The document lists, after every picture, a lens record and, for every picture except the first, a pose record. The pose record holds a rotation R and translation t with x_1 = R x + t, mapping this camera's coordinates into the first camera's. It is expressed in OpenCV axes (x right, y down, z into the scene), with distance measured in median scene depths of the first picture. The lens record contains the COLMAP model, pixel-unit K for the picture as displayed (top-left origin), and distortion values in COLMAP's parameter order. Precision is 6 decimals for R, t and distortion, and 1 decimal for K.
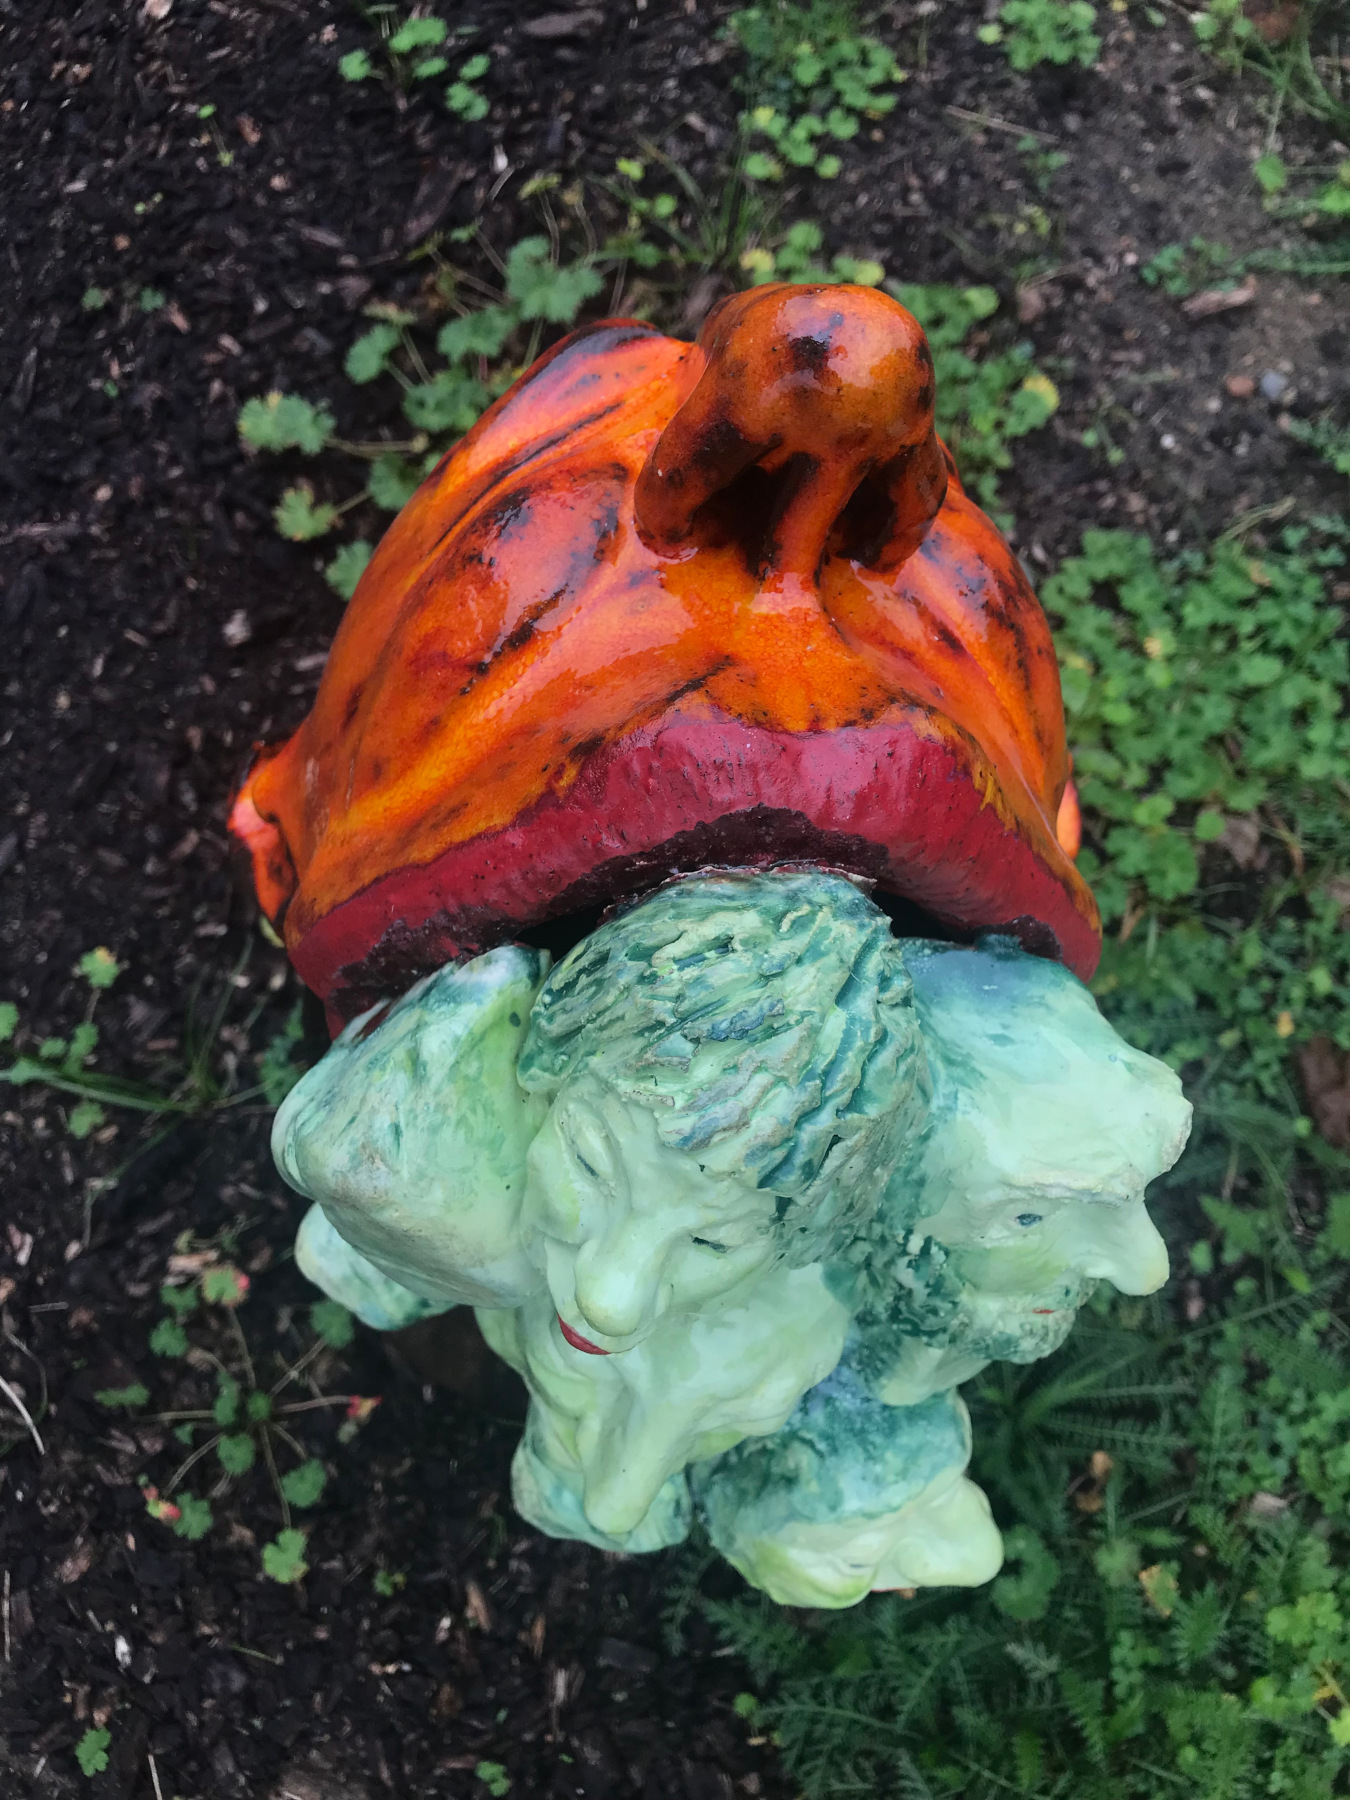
lens RADIAL K [[1474.4, 0, 673.9], [0, 1474.4, 898.4], [0, 0, 1]] dist [0.009780, 0.000486]
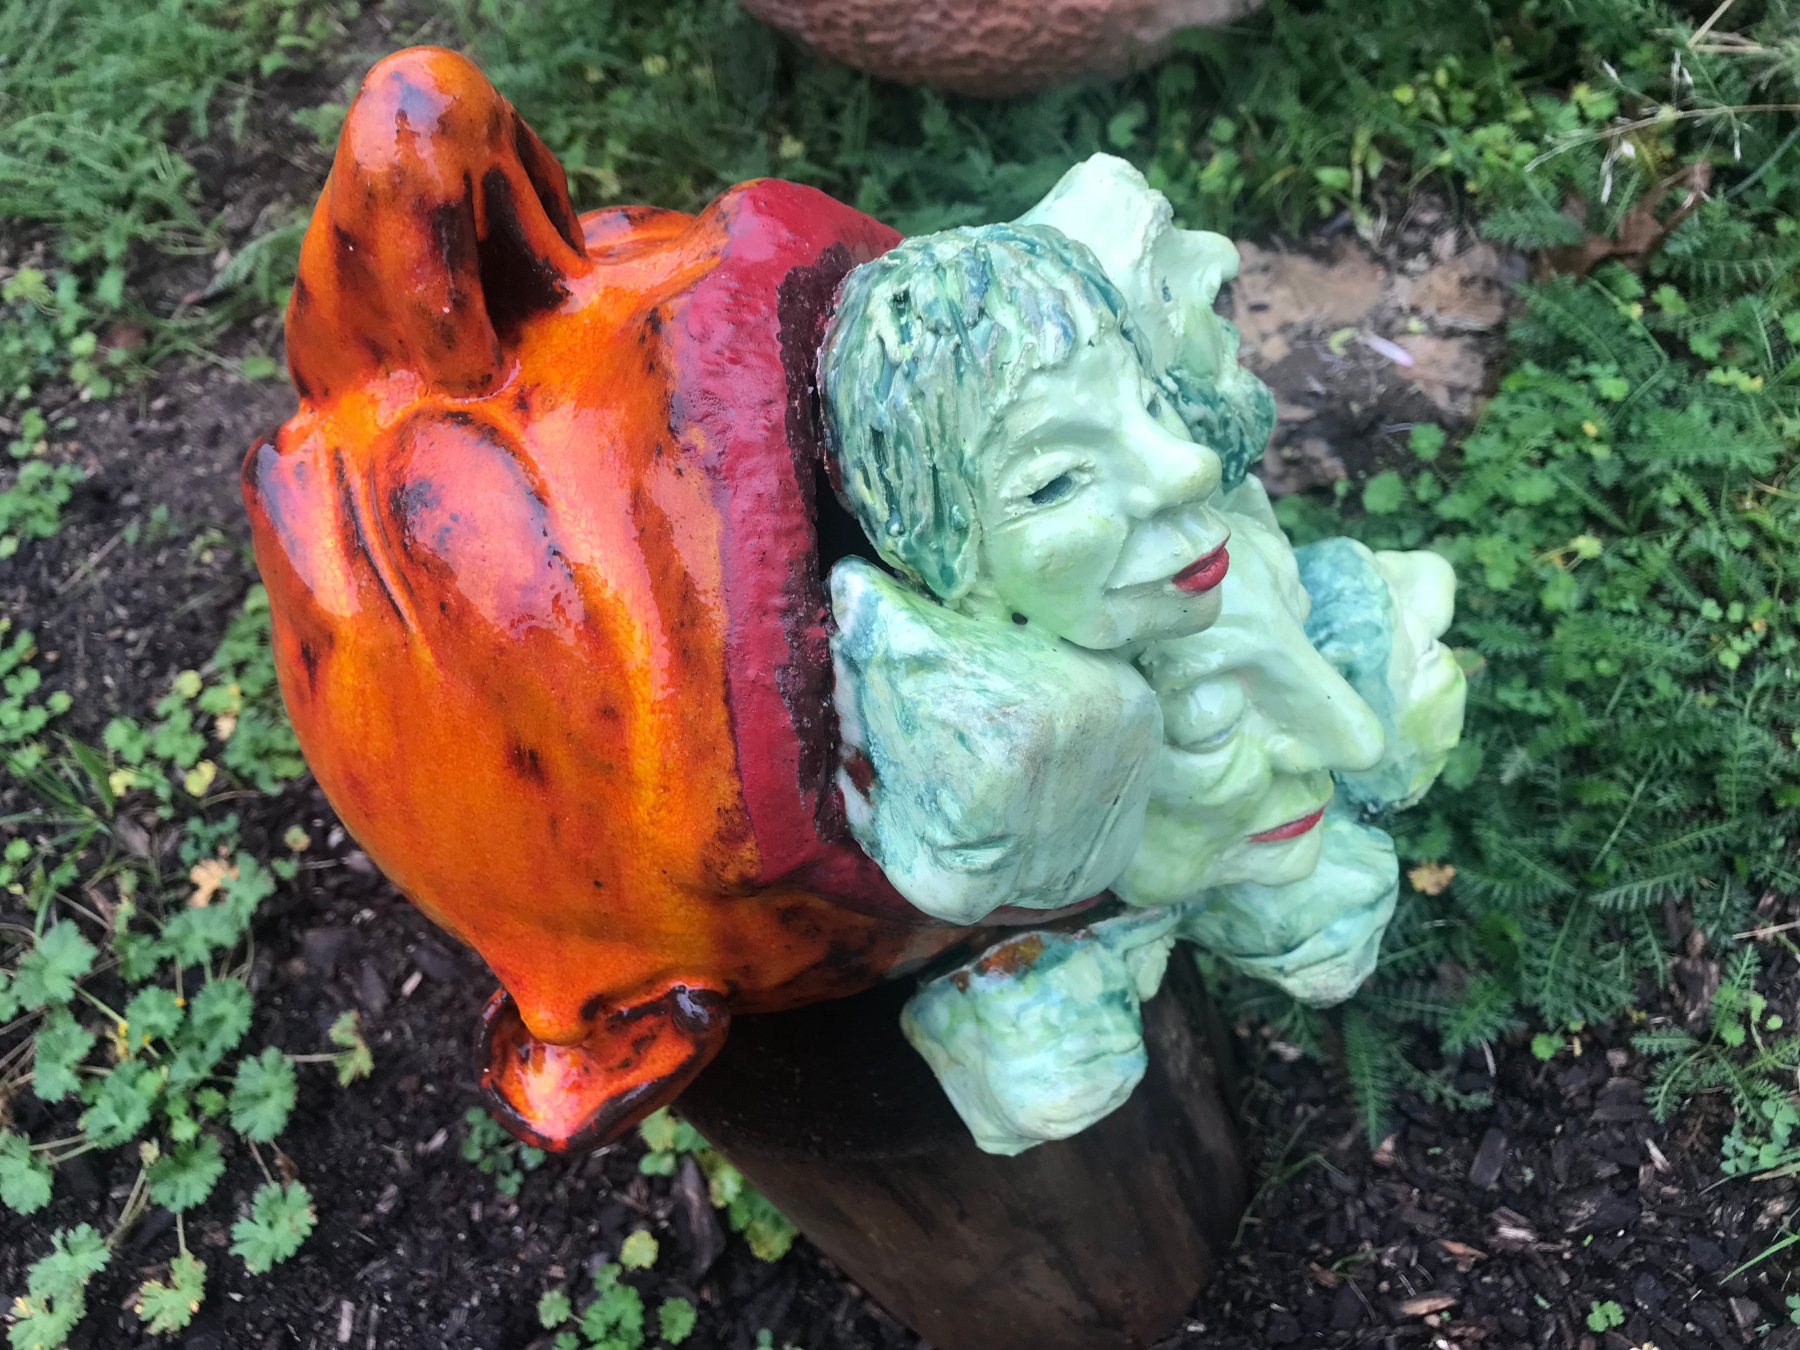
lens RADIAL K [[1474.4, 0, 900.8], [0, 1474.4, 676.7], [0, 0, 1]] dist [0.009780, 0.000486]
pose [[0.241332, -0.864641, 0.440631, -0.206936], [0.960872, 0.276510, 0.016324, 0.027338], [-0.135953, 0.419450, 0.897540, 0.034657]]
